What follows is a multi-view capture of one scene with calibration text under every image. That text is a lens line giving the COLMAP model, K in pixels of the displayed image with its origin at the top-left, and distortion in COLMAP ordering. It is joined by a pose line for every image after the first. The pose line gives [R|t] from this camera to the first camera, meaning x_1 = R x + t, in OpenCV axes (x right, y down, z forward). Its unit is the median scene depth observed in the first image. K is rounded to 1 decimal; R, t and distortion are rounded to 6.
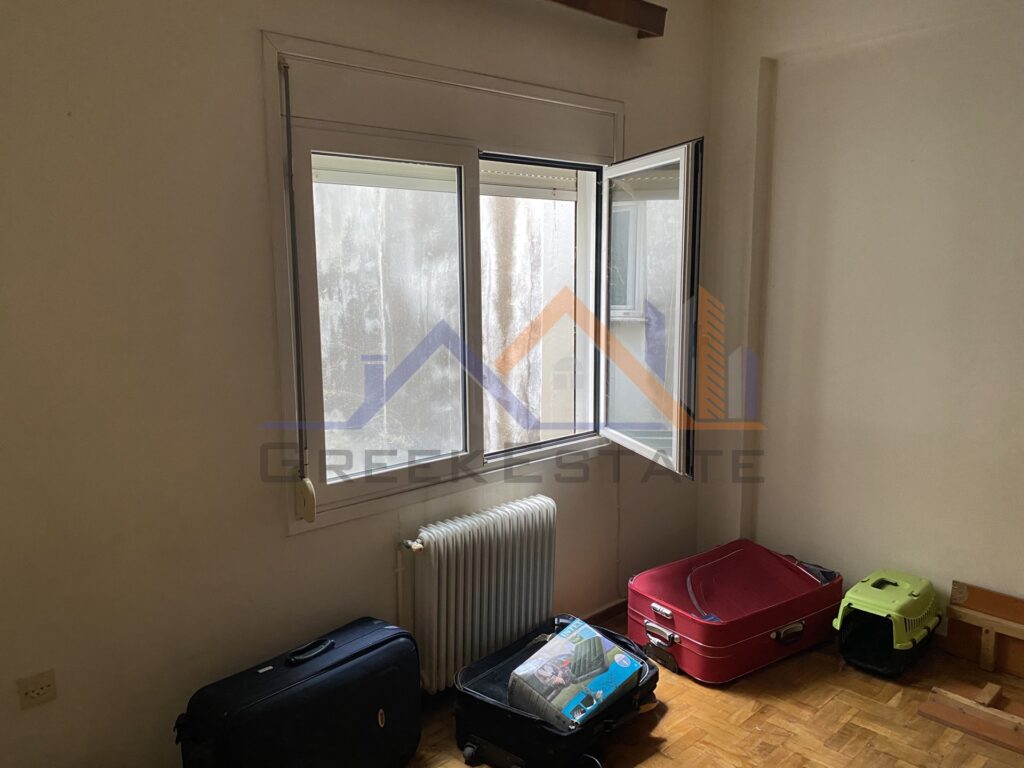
lens RADIAL K [[778.8, 0, 510.1], [0, 778.8, 378.9], [0, 0, 1]] dist [0.053393, -0.066040]
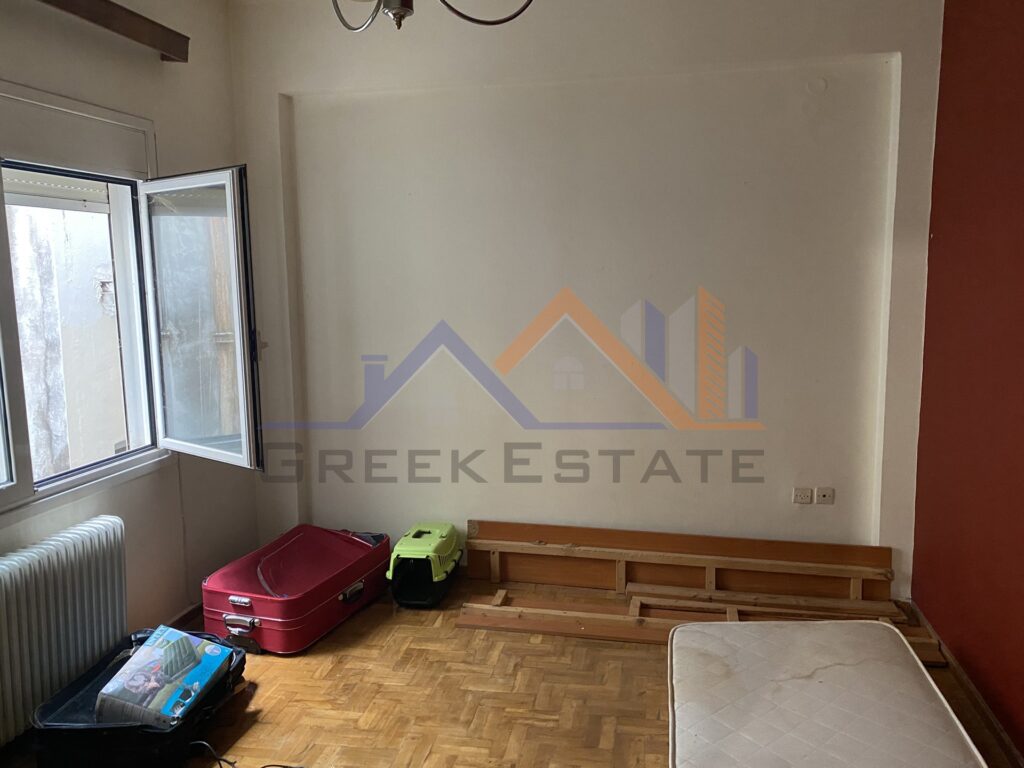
lens RADIAL K [[778.8, 0, 514.6], [0, 778.8, 382.5], [0, 0, 1]] dist [0.053393, -0.066040]
pose [[0.815522, -0.085330, 0.572400, -0.092023], [0.090807, 0.995686, 0.019054, 0.012972], [-0.571557, 0.036439, 0.819753, -0.107065]]
